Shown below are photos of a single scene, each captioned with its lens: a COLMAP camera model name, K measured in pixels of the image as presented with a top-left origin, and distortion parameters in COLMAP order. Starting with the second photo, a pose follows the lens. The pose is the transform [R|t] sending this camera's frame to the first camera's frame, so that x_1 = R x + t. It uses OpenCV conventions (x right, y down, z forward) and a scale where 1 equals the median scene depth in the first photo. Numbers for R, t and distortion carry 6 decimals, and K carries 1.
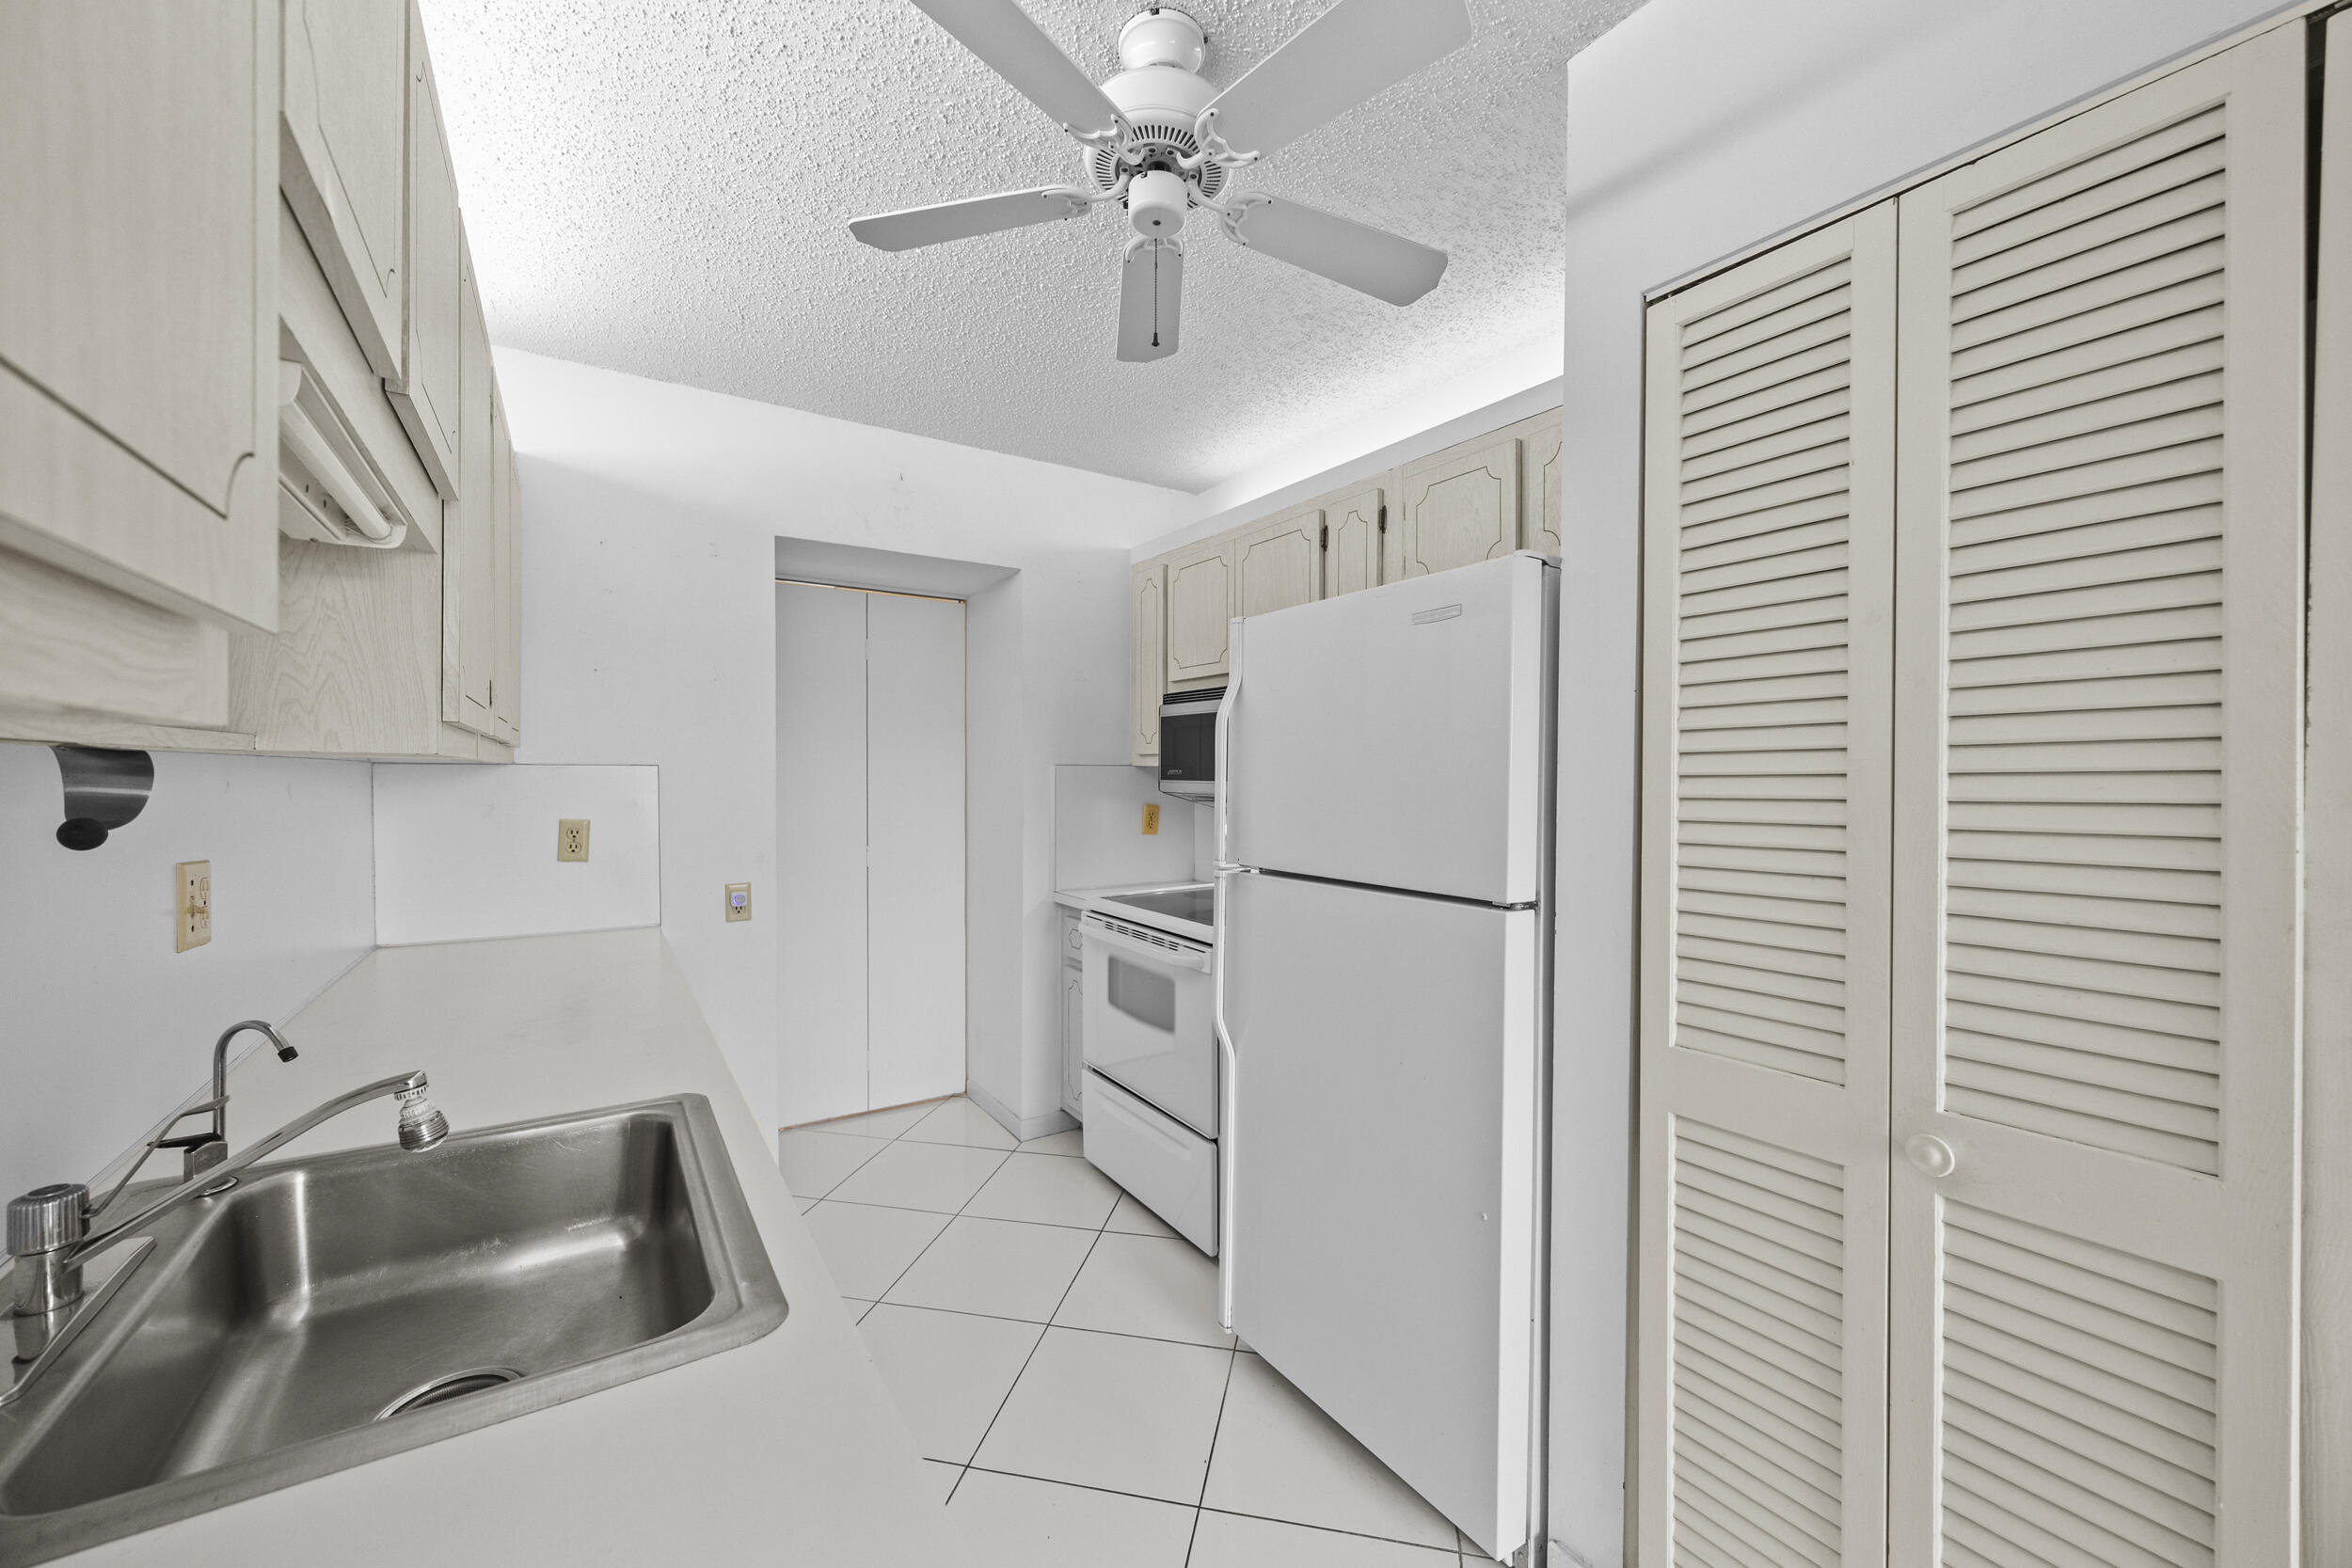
lens RADIAL K [[899.4, 0, 1171.5], [0, 899.4, 790.4], [0, 0, 1]] dist [0.000131, 0.000324]
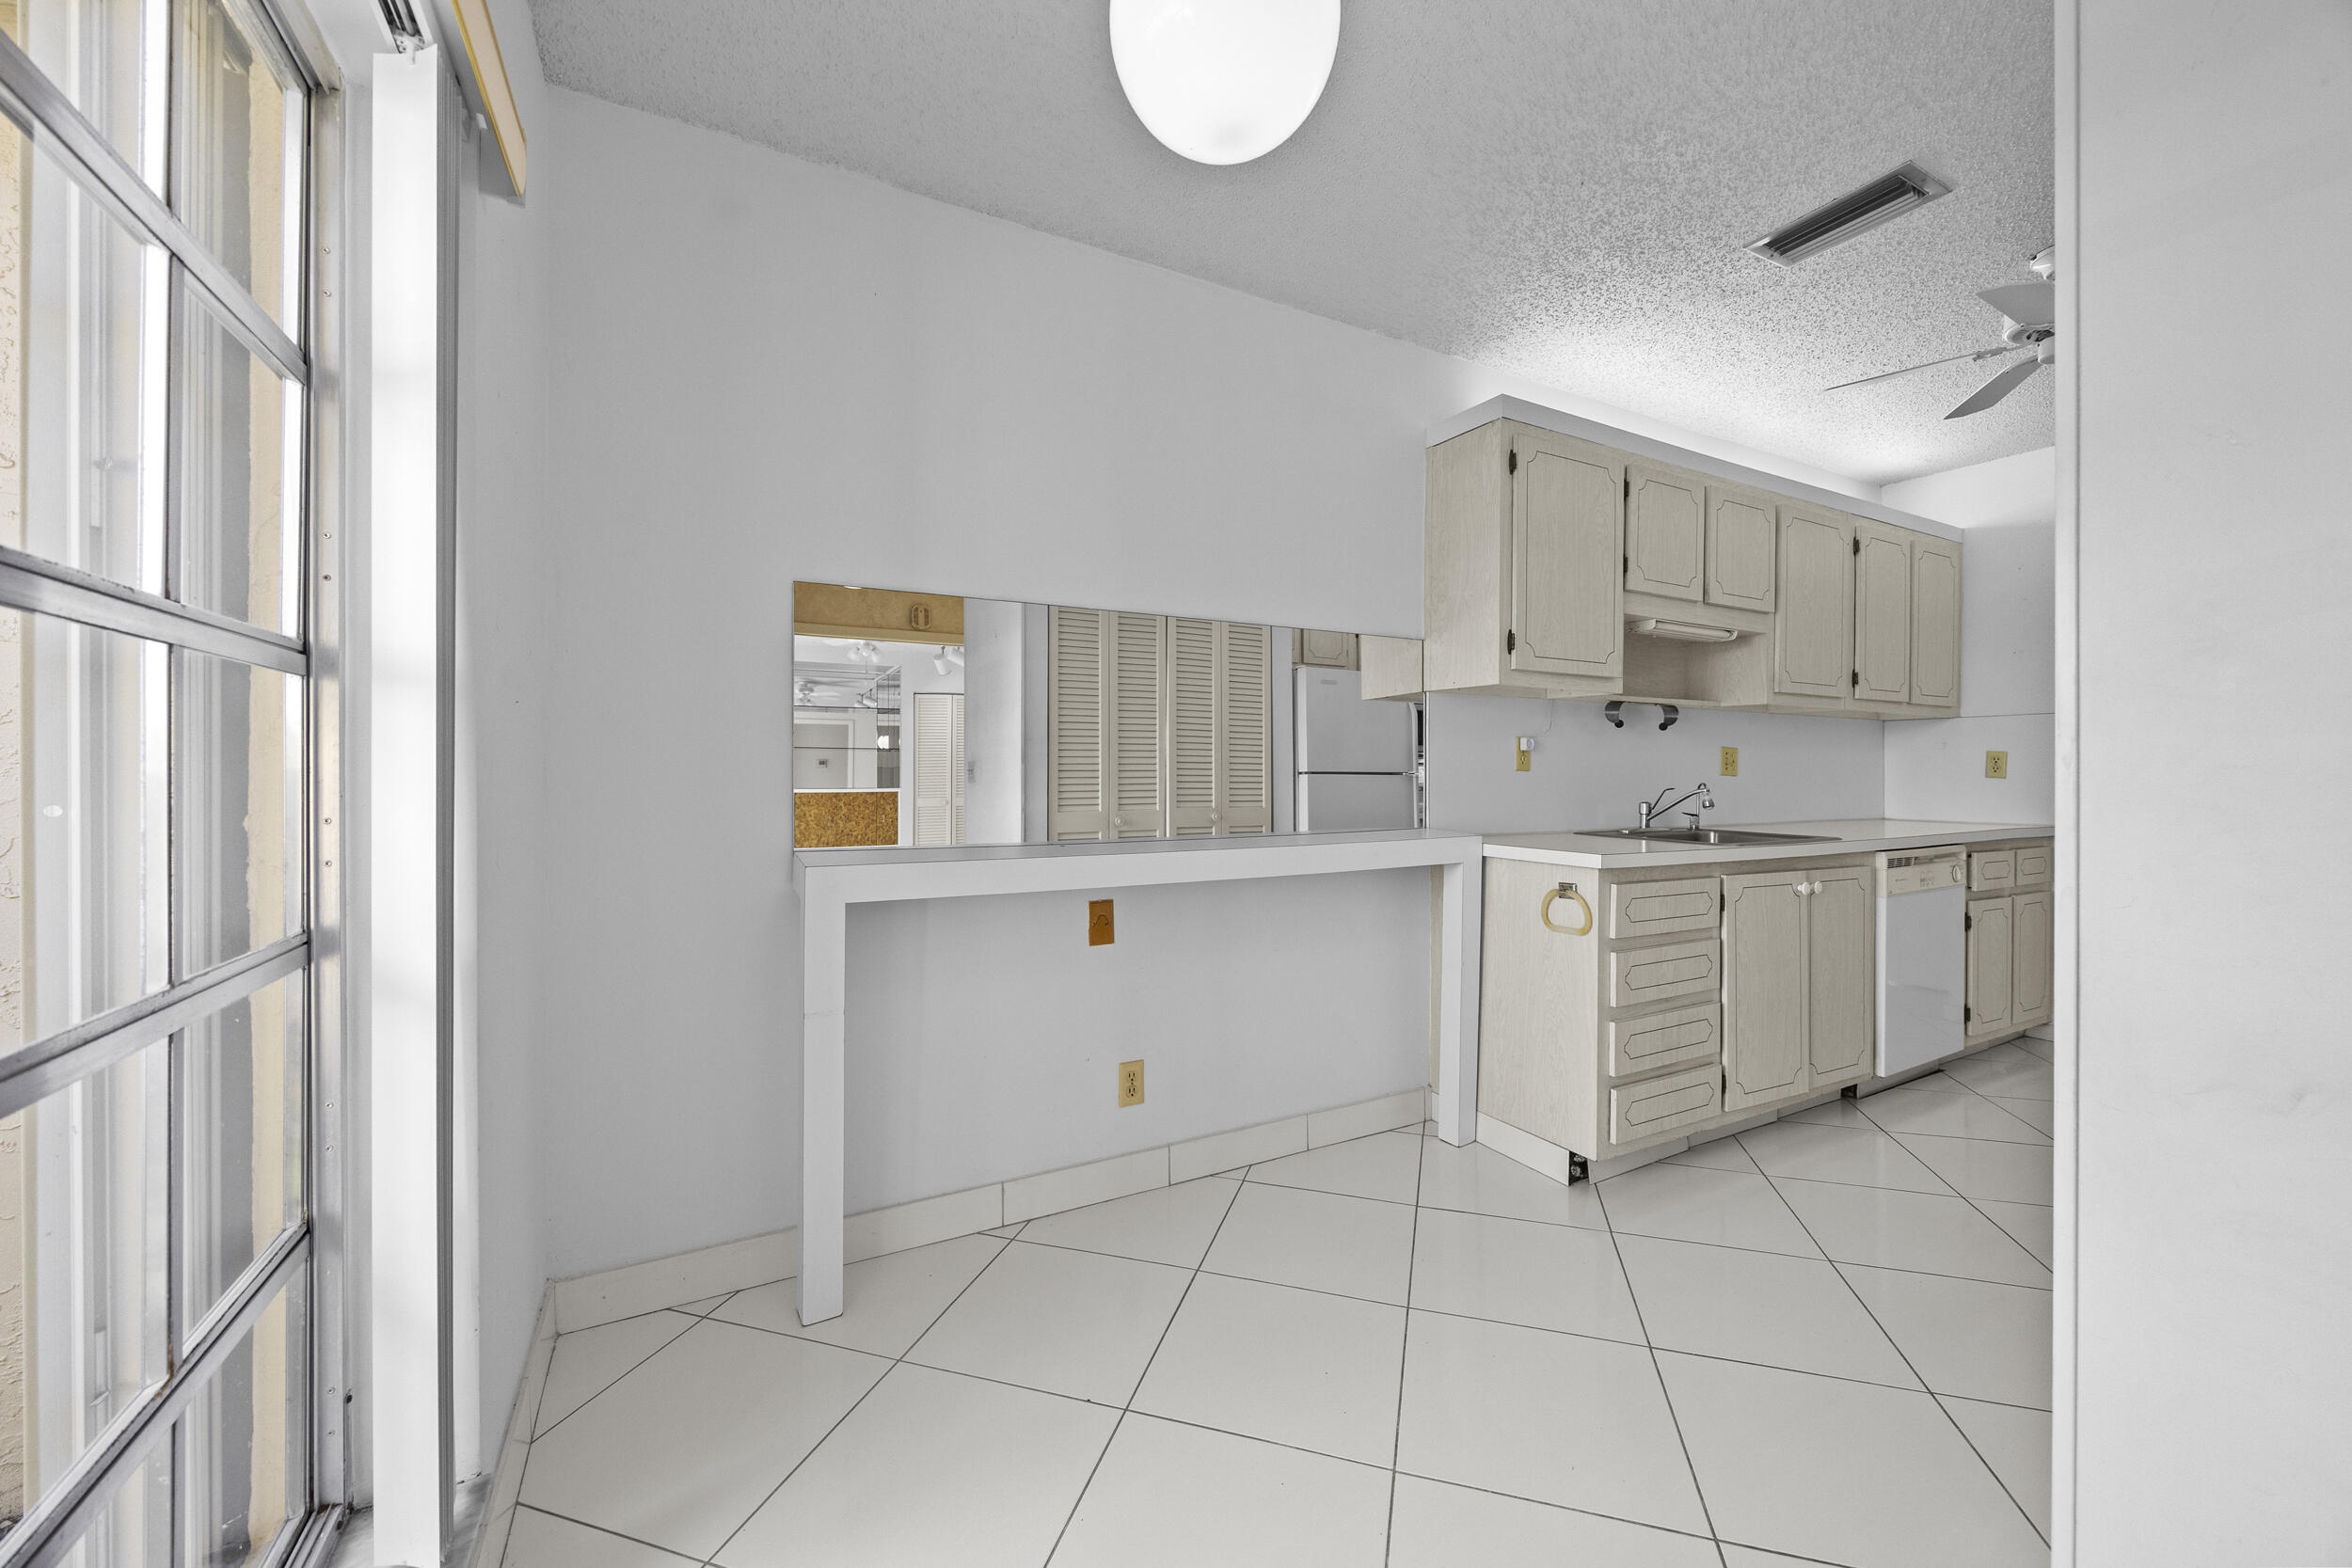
lens RADIAL K [[899.4, 0, 1193.9], [0, 899.4, 770.9], [0, 0, 1]] dist [0.000131, 0.000324]
pose [[-0.077926, -0.006290, -0.996939, 1.723362], [-0.021753, 0.999753, -0.004607, 0.179315], [0.996722, 0.021327, -0.078044, -0.459118]]
